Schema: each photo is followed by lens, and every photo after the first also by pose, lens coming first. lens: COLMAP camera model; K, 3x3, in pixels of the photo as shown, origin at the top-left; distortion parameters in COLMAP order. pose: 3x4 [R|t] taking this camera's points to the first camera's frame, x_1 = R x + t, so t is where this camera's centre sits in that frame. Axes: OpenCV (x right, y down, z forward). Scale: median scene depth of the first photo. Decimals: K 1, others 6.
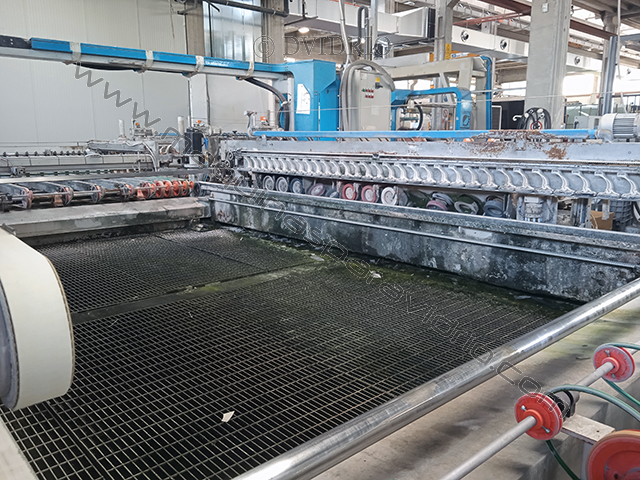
lens RADIAL K [[532.1, 0, 319.6], [0, 532.1, 245.9], [0, 0, 1]] dist [0.040018, -0.040646]
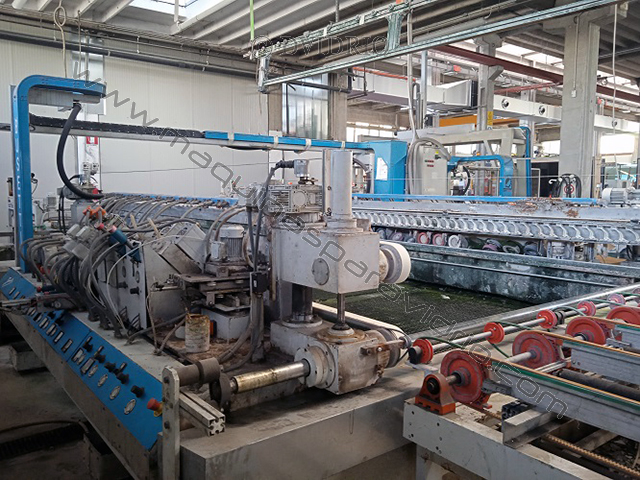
lens RADIAL K [[532.1, 0, 319.5], [0, 532.1, 241.2], [0, 0, 1]] dist [0.040018, -0.040646]
pose [[0.997260, 0.015484, -0.072334, -0.102482], [-0.023057, 0.994198, -0.105061, 0.051788], [0.070287, 0.106441, 0.991832, -0.349294]]
